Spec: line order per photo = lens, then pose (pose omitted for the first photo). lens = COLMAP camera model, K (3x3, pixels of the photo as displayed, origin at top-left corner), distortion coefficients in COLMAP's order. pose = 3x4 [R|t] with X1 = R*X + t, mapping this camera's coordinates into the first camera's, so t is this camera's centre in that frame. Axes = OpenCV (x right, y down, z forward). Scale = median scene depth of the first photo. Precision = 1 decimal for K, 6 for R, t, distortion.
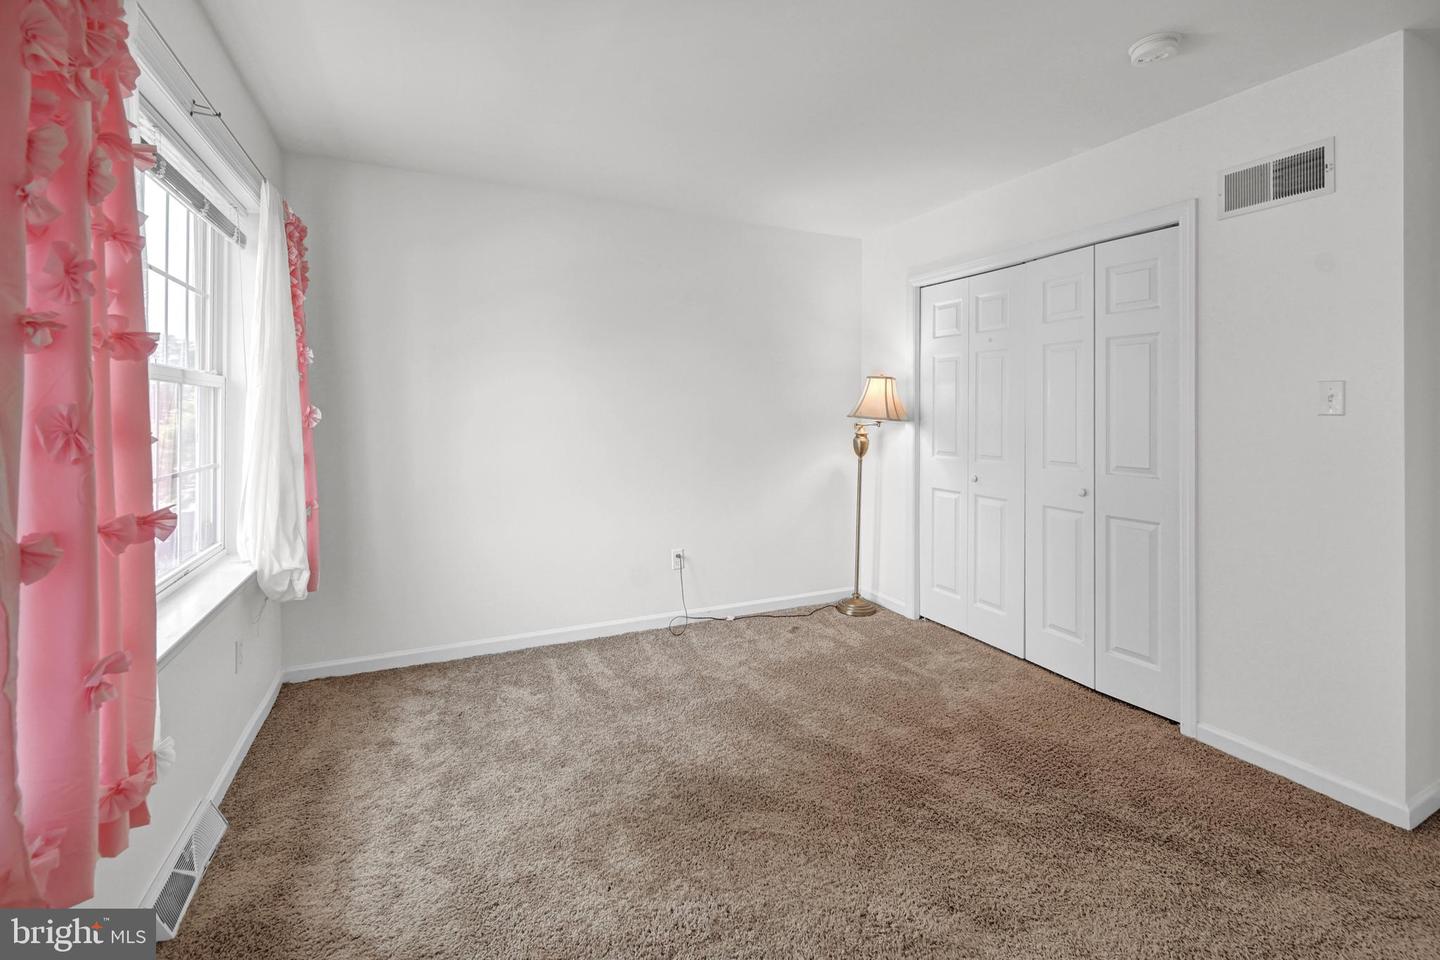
lens RADIAL K [[627.4, 0, 715.6], [0, 627.4, 411.5], [0, 0, 1]] dist [-0.001454, -0.000158]
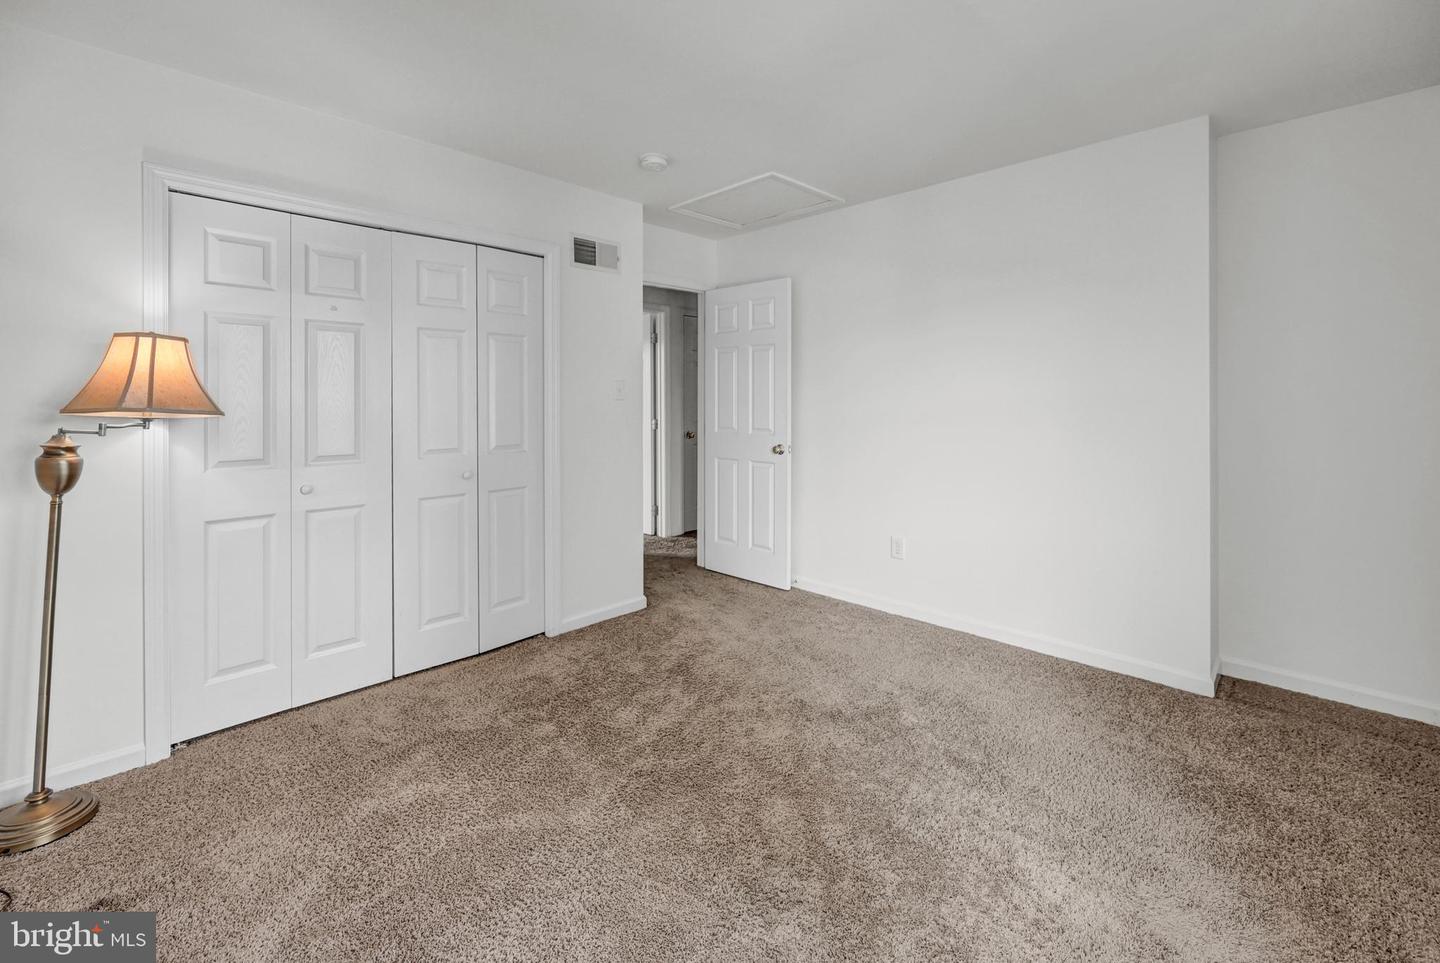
lens RADIAL K [[608.2, 0, 716.9], [0, 608.2, 398.7], [0, 0, 1]] dist [0.001220, 0.000459]
pose [[-0.348469, 0.003036, 0.937316, -0.431798], [0.008617, 0.999963, -0.000036, 0.003423], [-0.937281, 0.008065, -0.348482, 0.794038]]
